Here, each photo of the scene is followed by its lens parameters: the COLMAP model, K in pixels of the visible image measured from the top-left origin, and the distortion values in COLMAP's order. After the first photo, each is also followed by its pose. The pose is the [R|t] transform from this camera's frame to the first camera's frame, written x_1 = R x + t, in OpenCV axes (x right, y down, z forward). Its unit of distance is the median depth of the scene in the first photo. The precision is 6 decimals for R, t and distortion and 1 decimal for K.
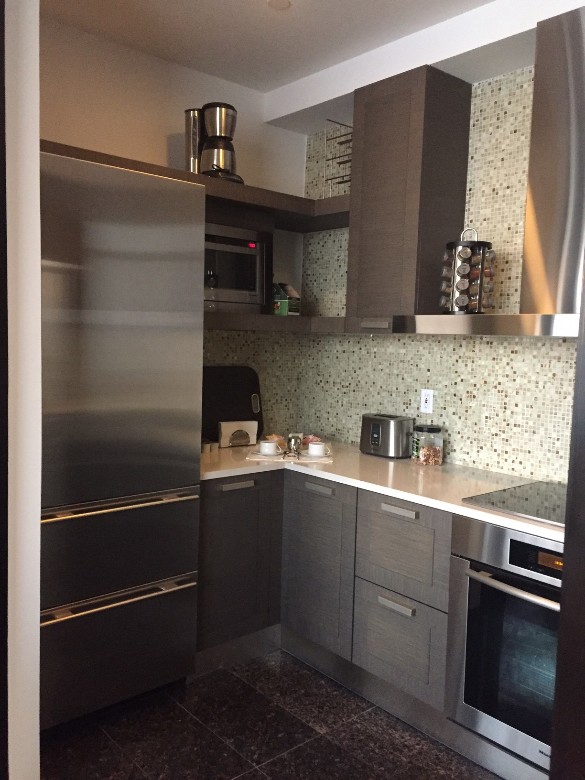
lens RADIAL K [[668.3, 0, 292.5], [0, 668.3, 390.0], [0, 0, 1]] dist [0.103011, -0.132563]
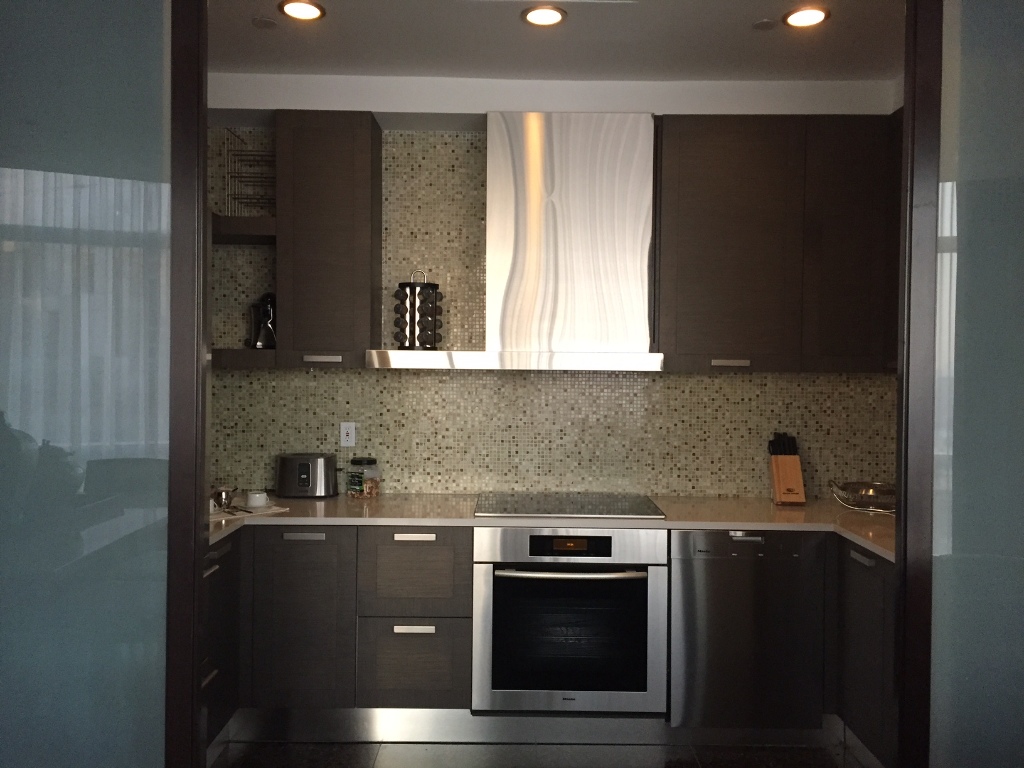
lens RADIAL K [[877.4, 0, 512.0], [0, 877.4, 384.0], [0, 0, 1]] dist [0.103011, -0.132563]
pose [[0.660143, -0.037839, 0.750186, -0.646234], [0.070717, 0.997425, -0.011920, -0.026153], [-0.747803, 0.060920, 0.661120, -0.034806]]
